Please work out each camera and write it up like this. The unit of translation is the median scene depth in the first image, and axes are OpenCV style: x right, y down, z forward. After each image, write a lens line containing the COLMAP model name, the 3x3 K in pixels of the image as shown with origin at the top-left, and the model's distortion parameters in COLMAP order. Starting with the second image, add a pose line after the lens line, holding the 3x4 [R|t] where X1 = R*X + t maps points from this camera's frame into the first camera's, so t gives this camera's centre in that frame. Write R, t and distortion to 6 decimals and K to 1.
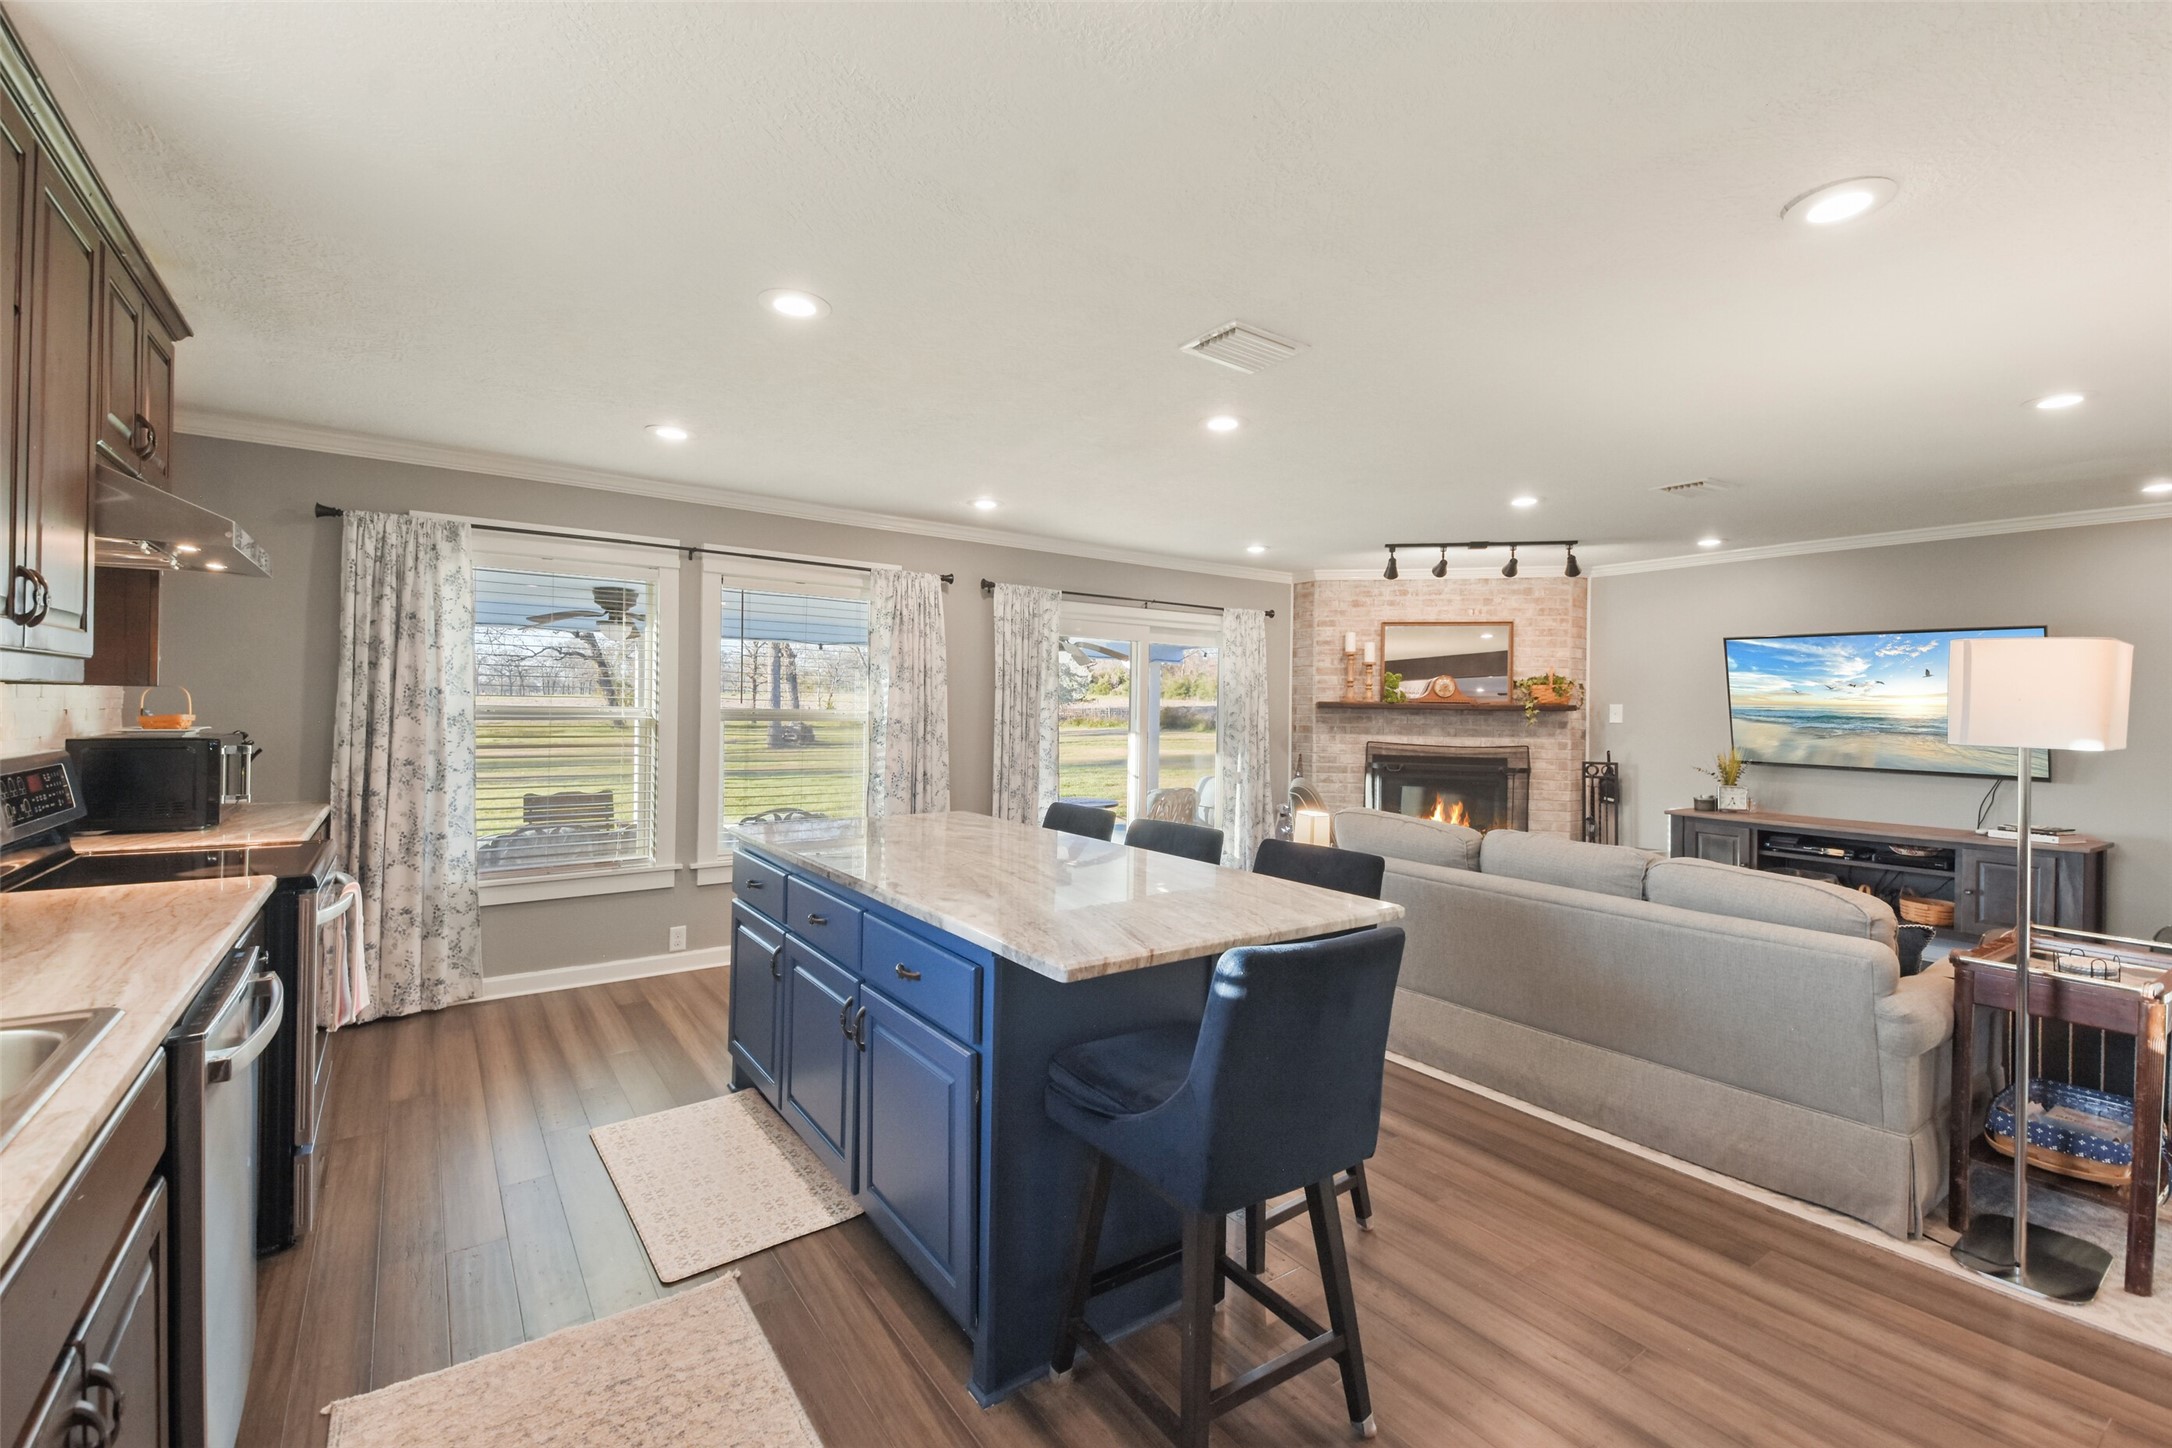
lens RADIAL K [[949.6, 0, 1085.6], [0, 949.6, 700.9], [0, 0, 1]] dist [0.072117, -0.043340]
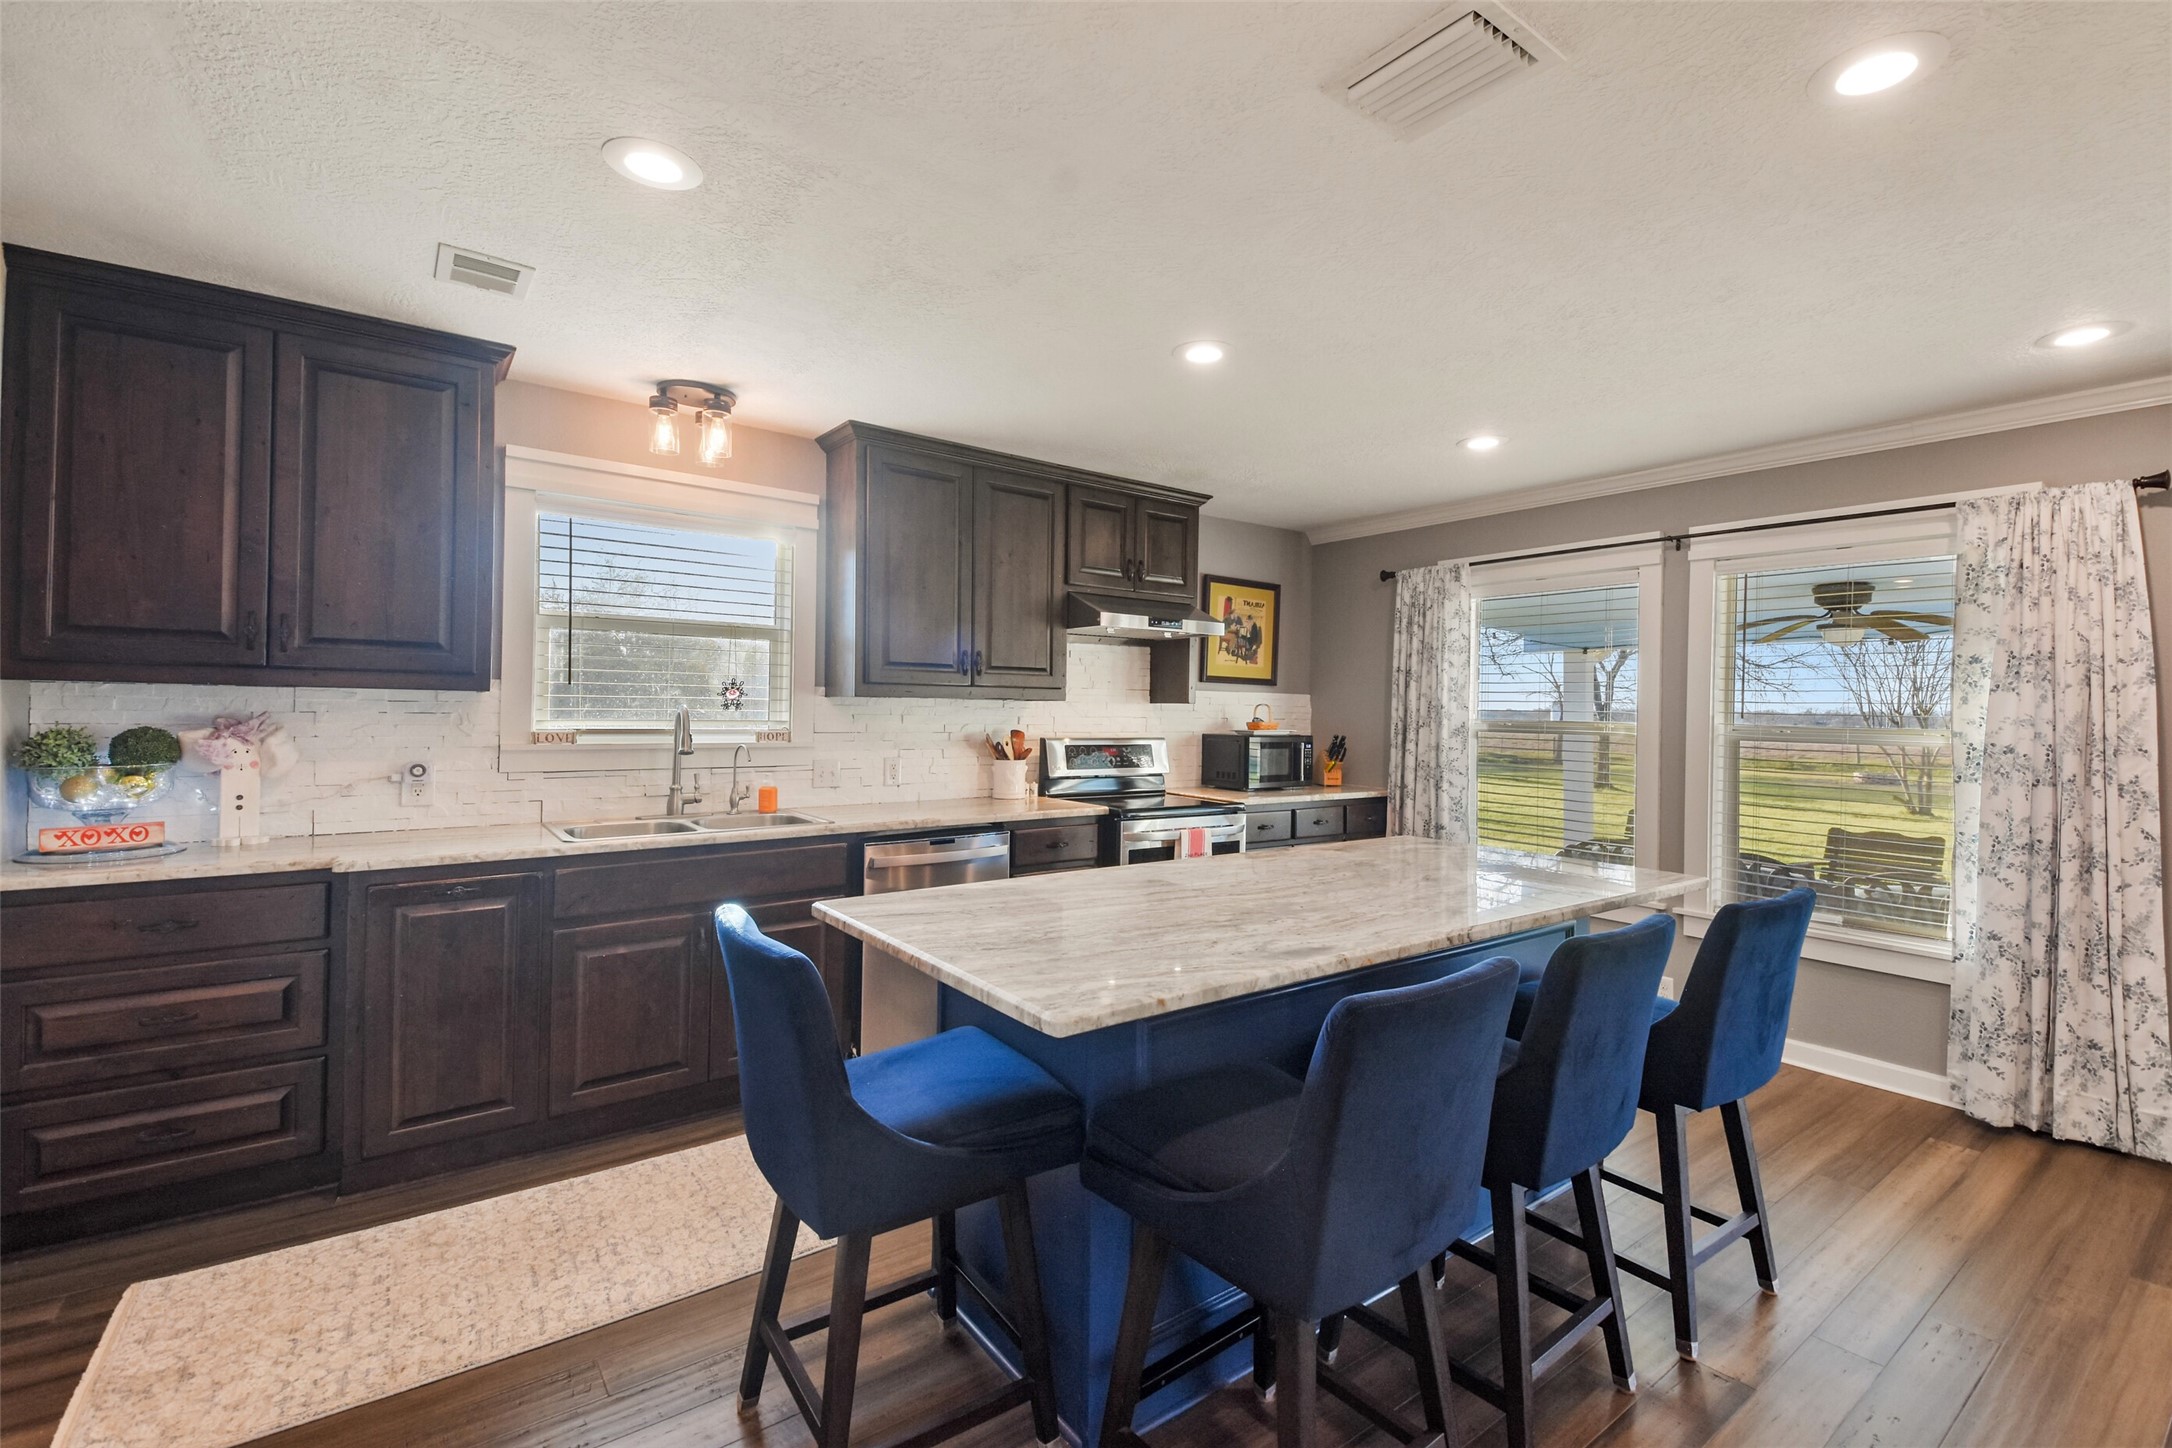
lens RADIAL K [[935.0, 0, 1087.9], [0, 935.0, 708.3], [0, 0, 1]] dist [0.071631, -0.039536]
pose [[0.010083, -0.014250, -0.999848, 0.353191], [-0.009276, 0.999854, -0.014344, 0.008740], [0.999906, 0.009419, 0.009950, 0.385040]]
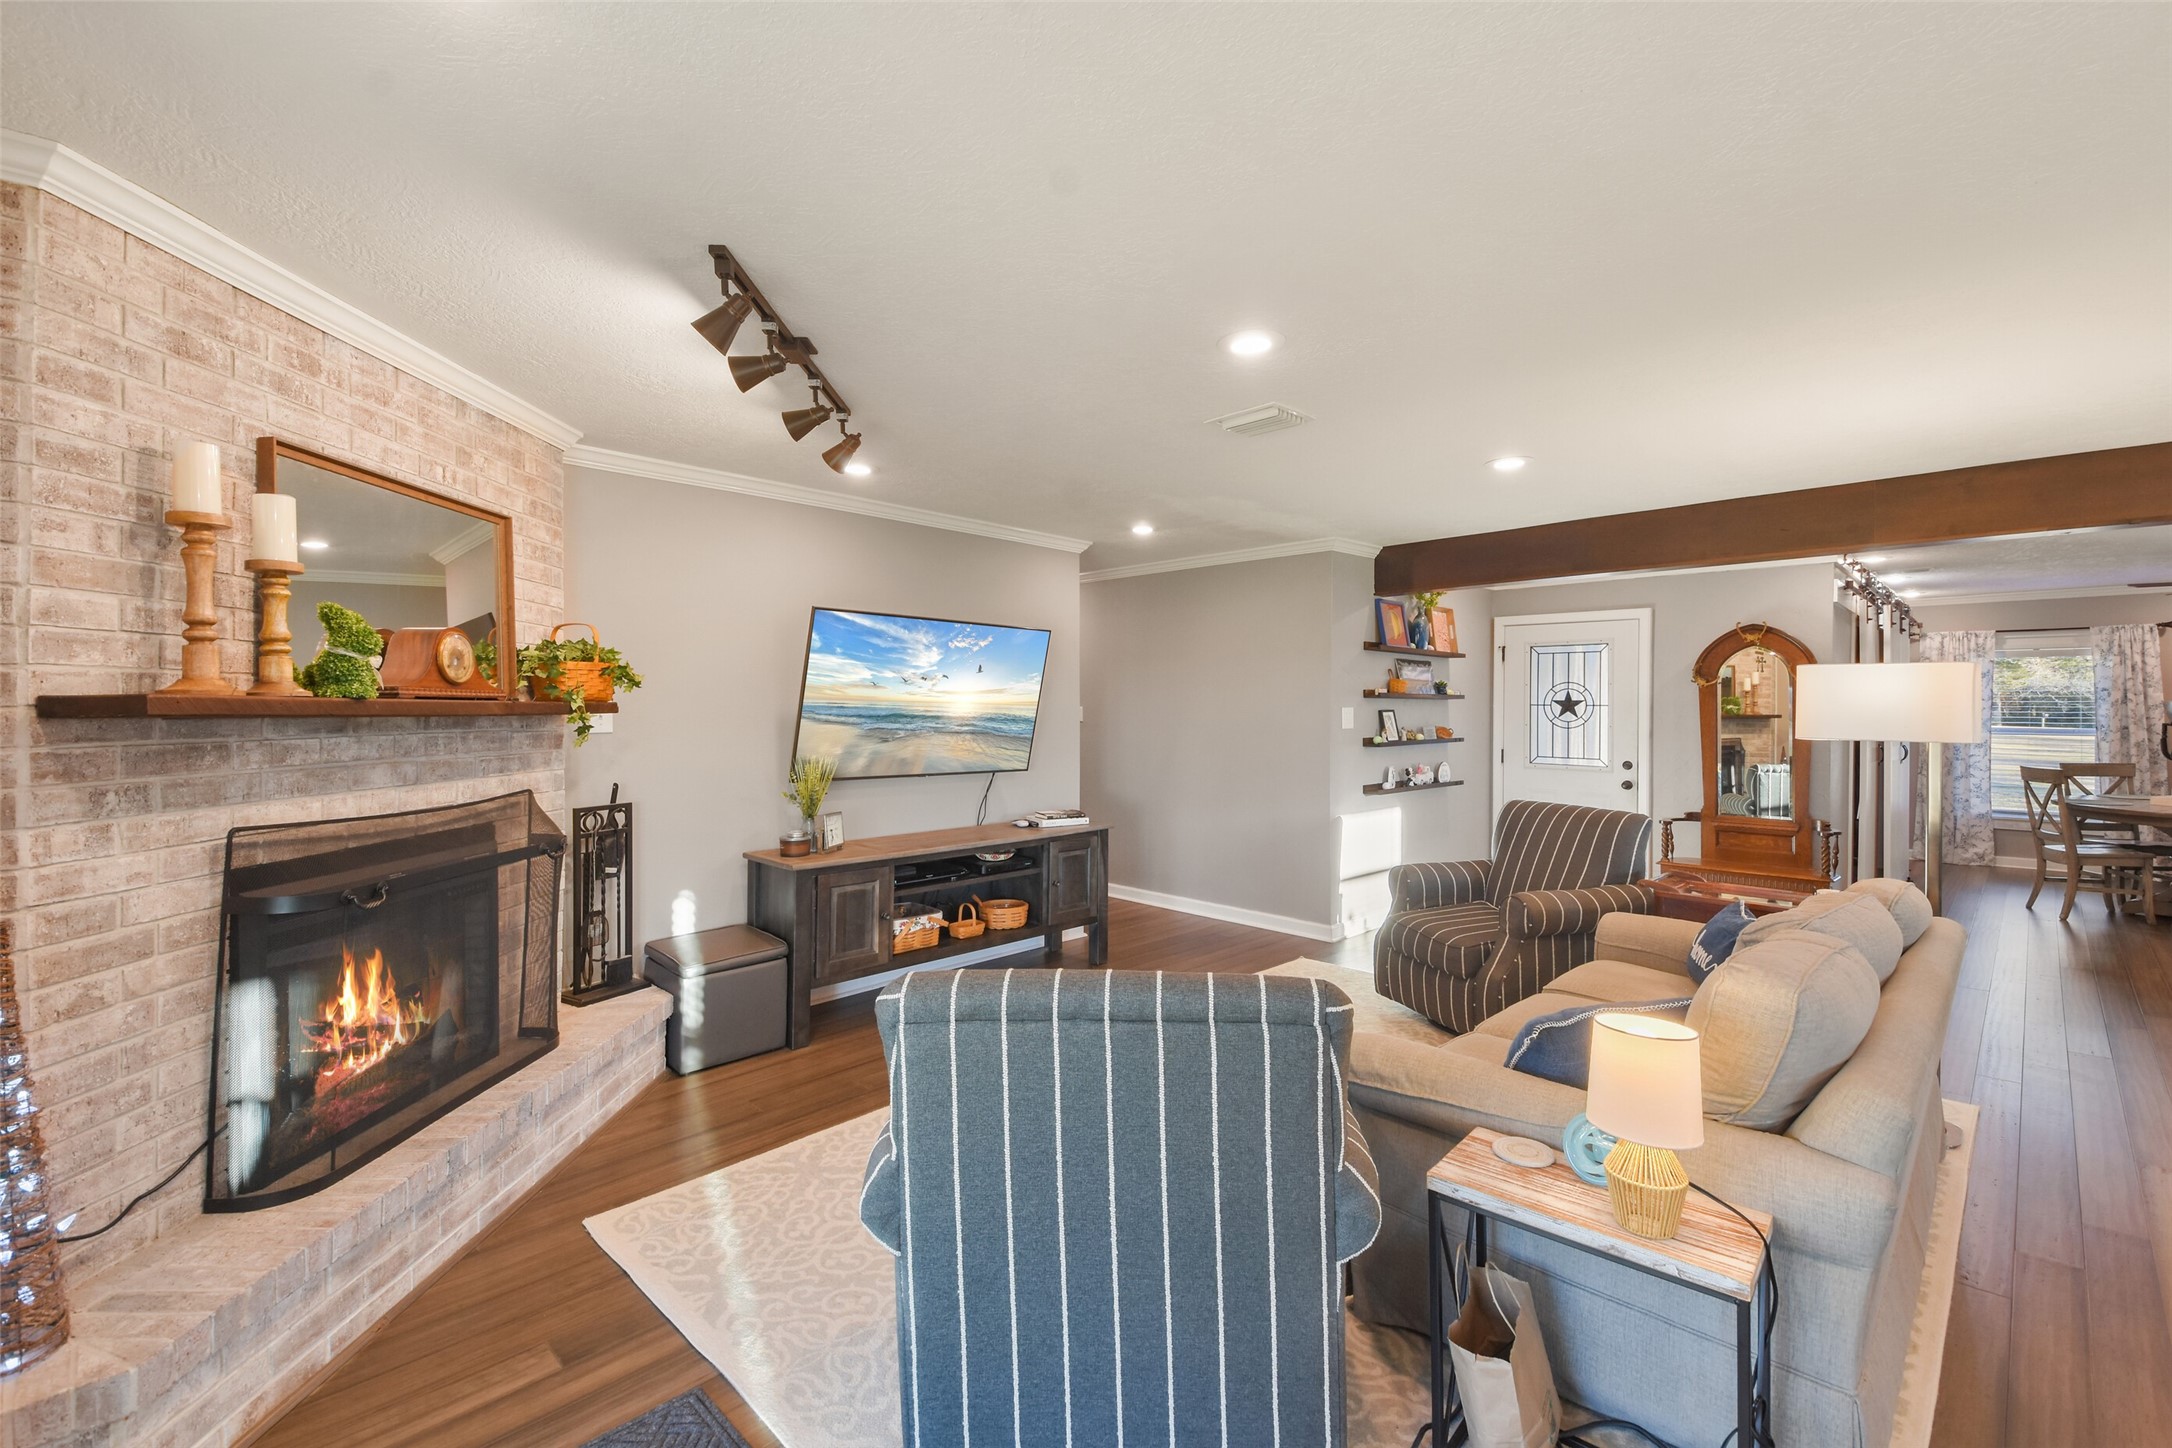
lens RADIAL K [[935.0, 0, 1087.9], [0, 935.0, 708.3], [0, 0, 1]] dist [0.071631, -0.039536]
pose [[-0.168141, -0.013506, 0.985670, -0.050964], [-0.008930, 0.999886, 0.012177, -0.001070], [-0.985722, -0.006755, -0.168243, 0.944552]]
